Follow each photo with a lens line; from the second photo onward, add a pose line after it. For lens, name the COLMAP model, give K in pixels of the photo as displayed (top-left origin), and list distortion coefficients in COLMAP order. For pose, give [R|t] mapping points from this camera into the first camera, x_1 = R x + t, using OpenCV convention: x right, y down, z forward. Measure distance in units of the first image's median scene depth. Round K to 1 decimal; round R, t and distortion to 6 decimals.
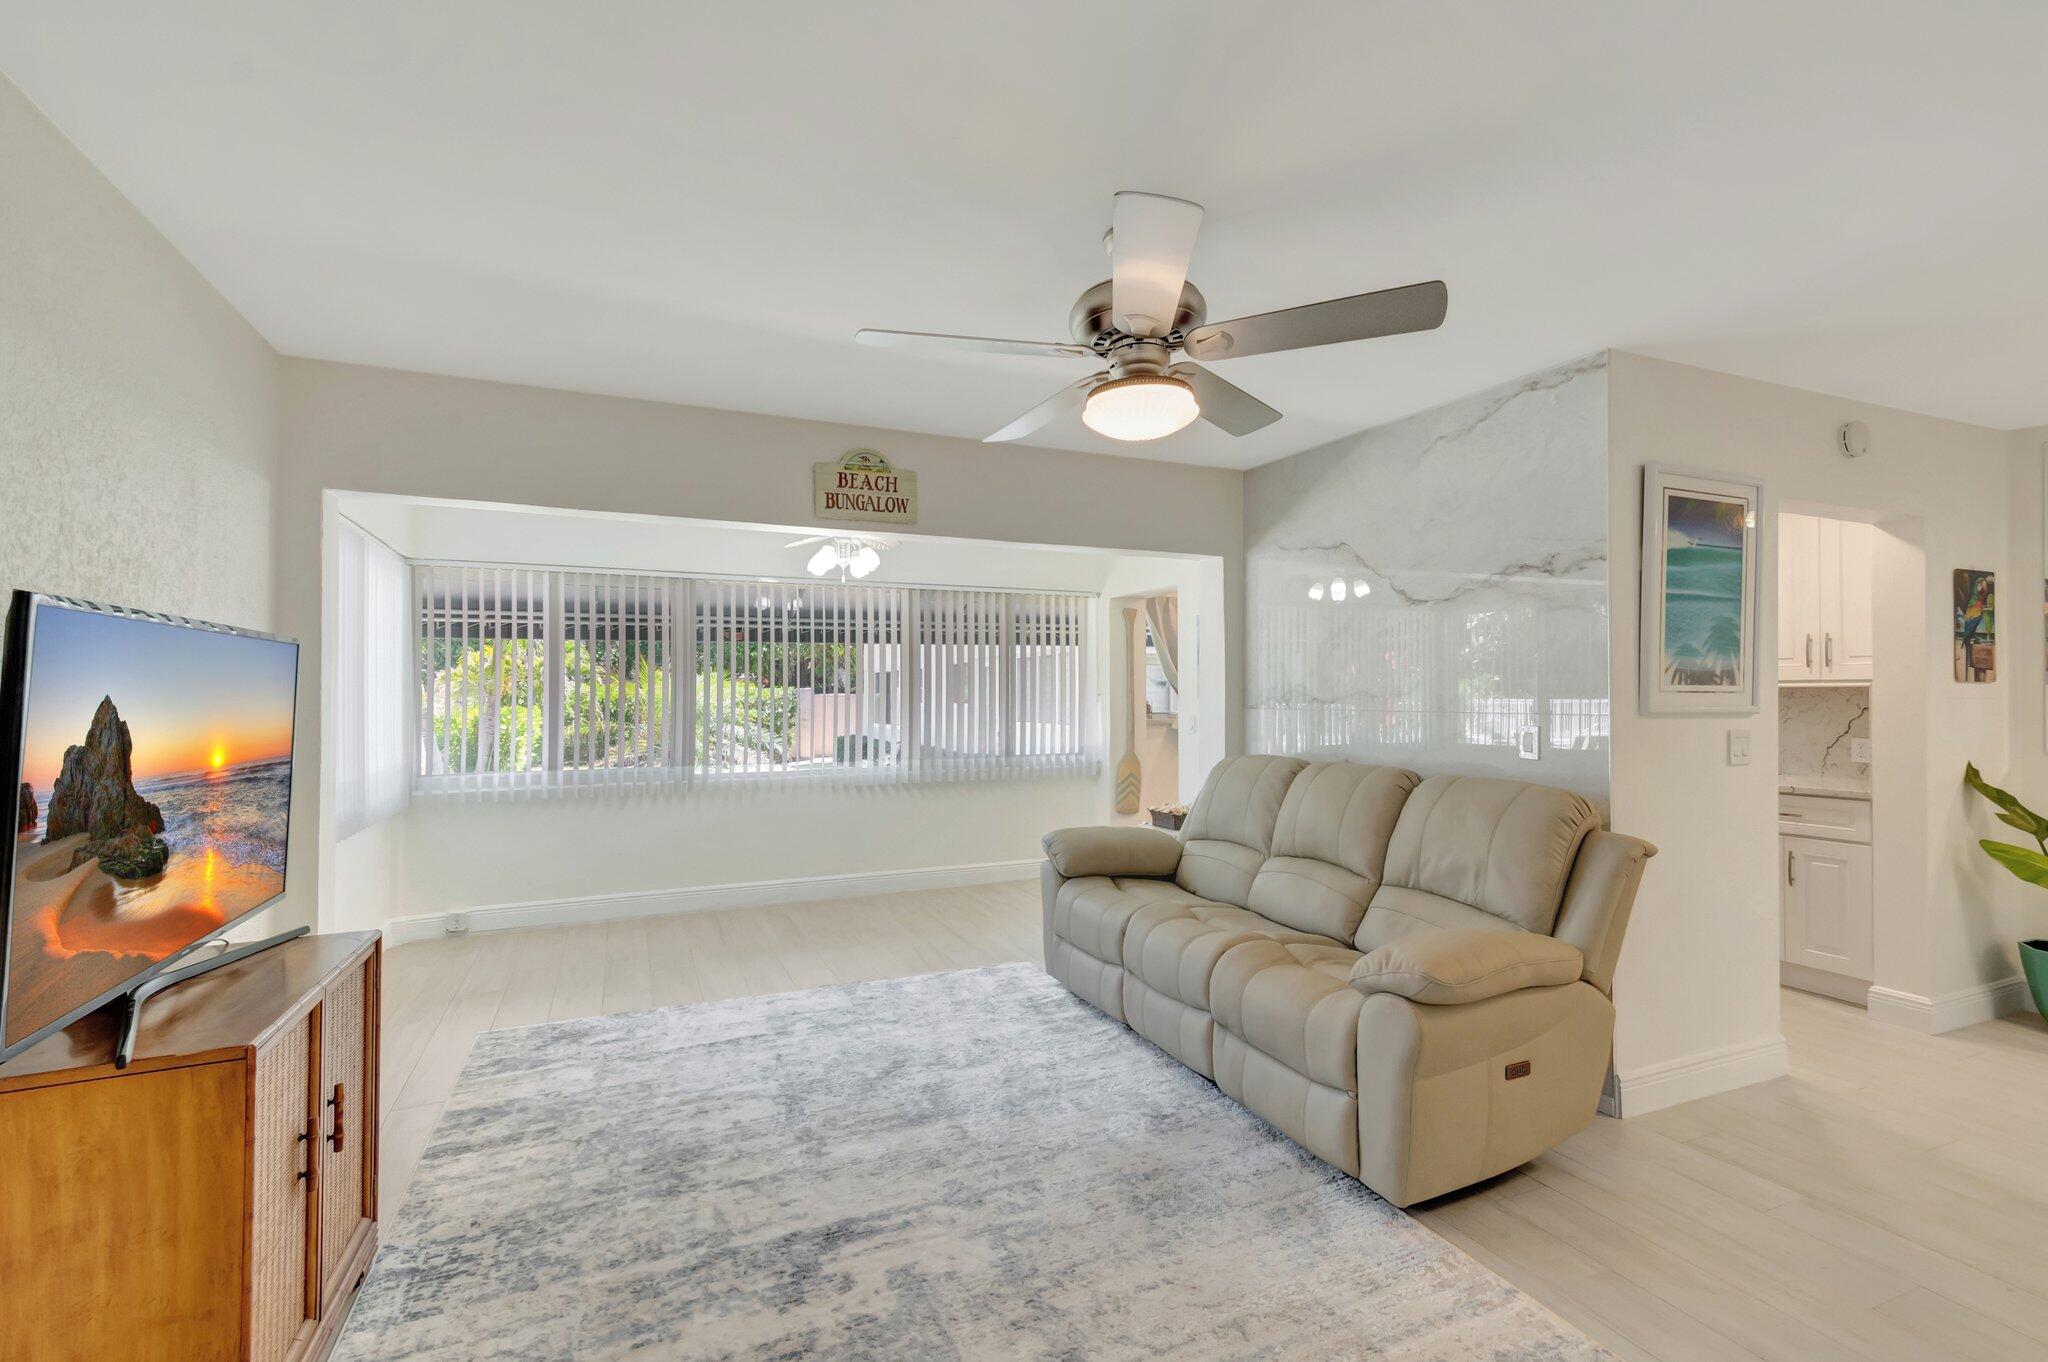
lens RADIAL K [[904.2, 0, 1018.3], [0, 904.2, 663.4], [0, 0, 1]] dist [-0.012989, -0.000347]
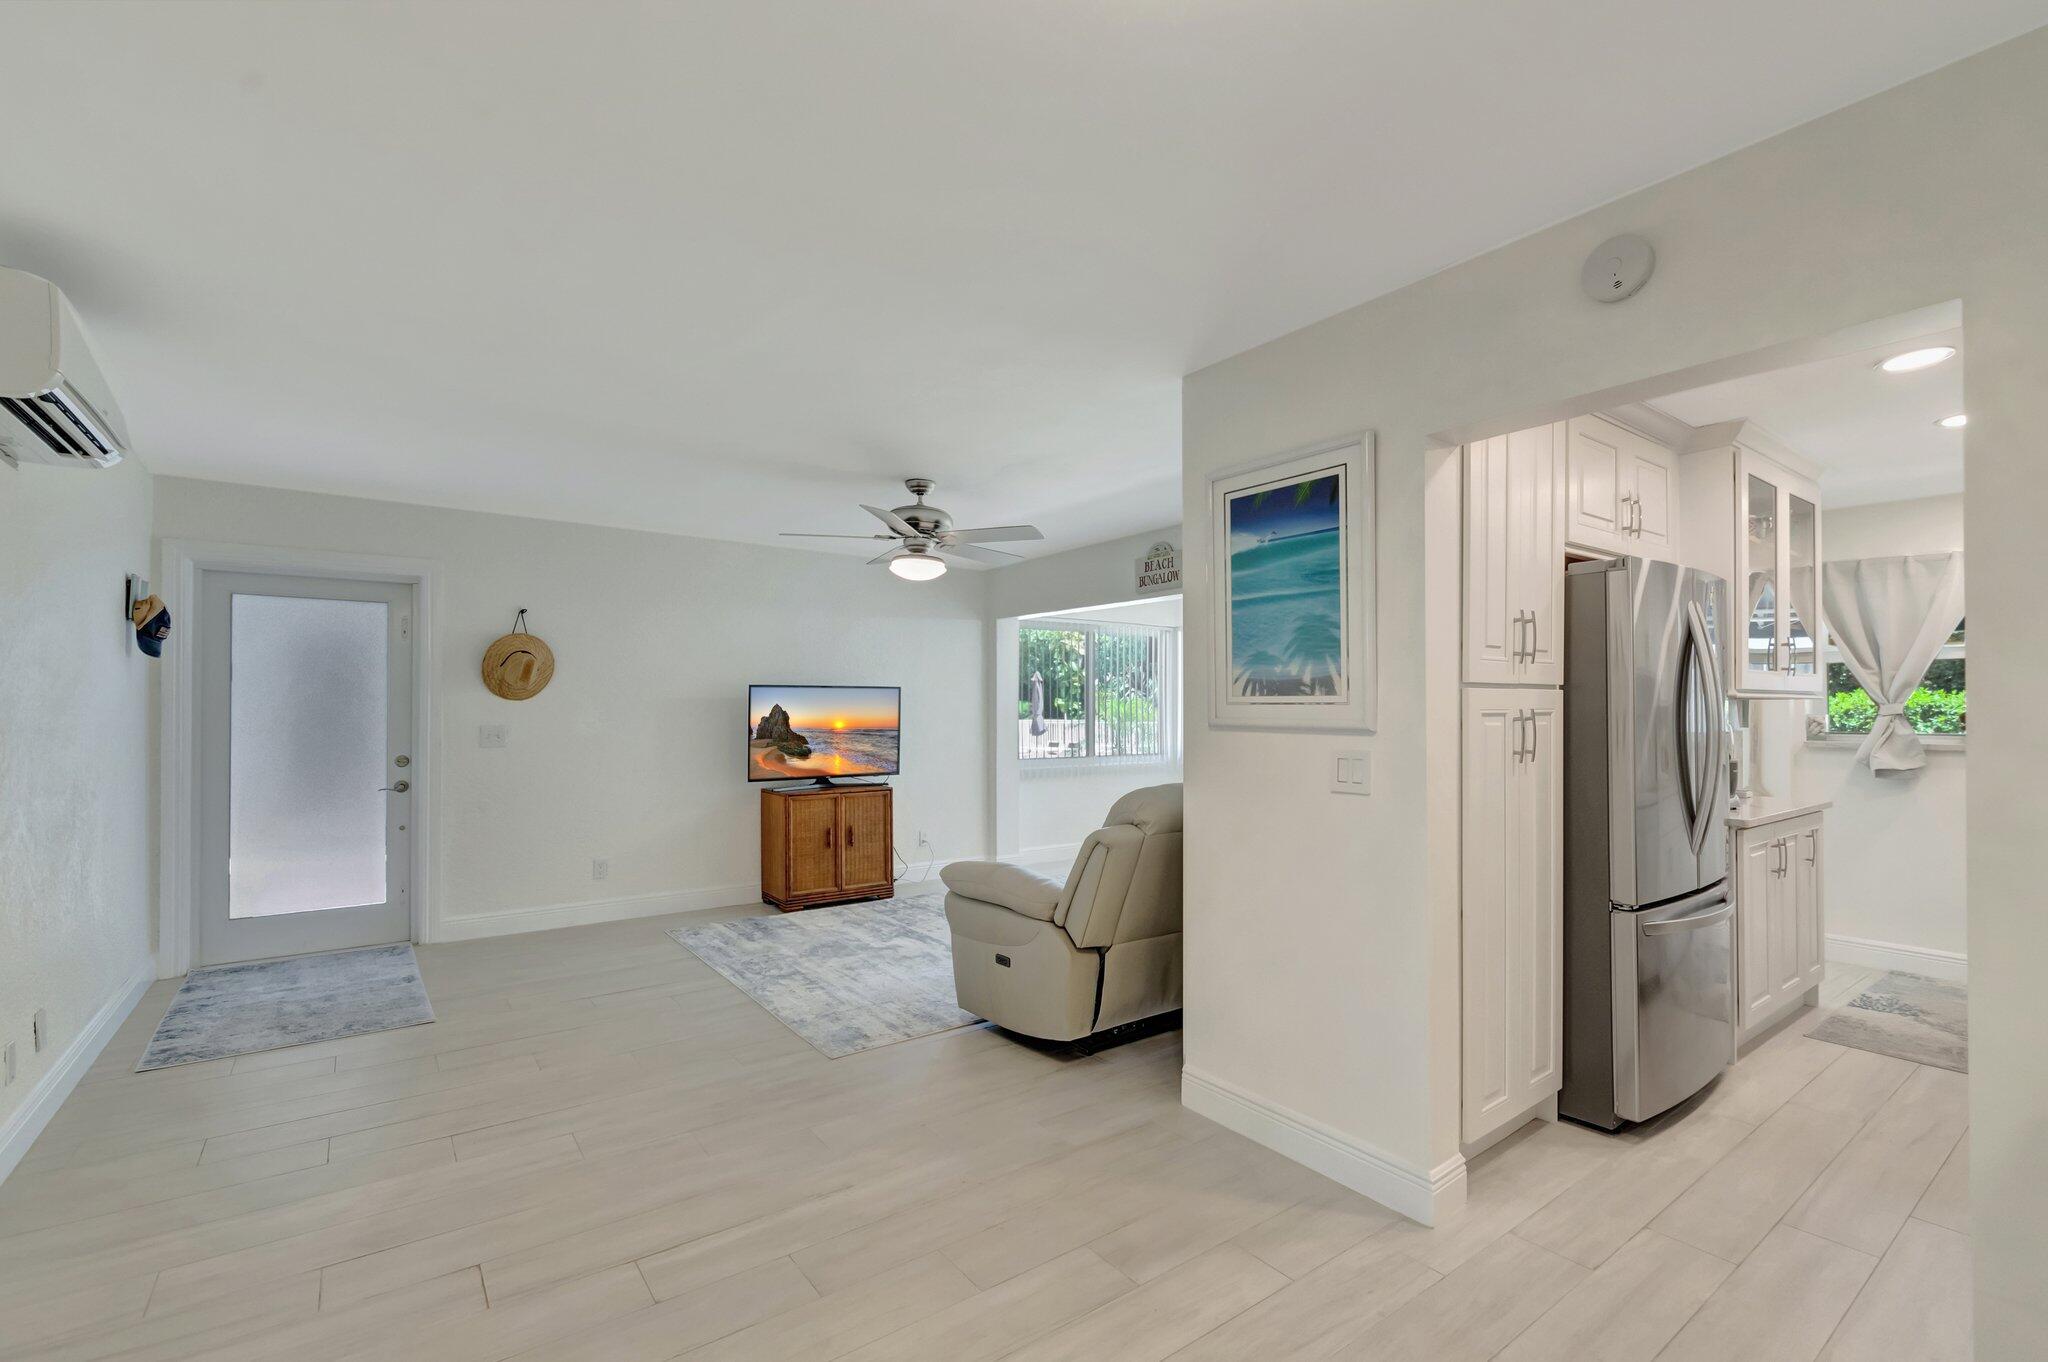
lens RADIAL K [[904.2, 0, 988.6], [0, 904.2, 711.0], [0, 0, 1]] dist [-0.012989, -0.000347]
pose [[0.239901, 0.002219, -0.970795, 1.583424], [0.017152, 0.999832, 0.006524, 0.028969], [0.970646, -0.018216, 0.239822, 0.505412]]
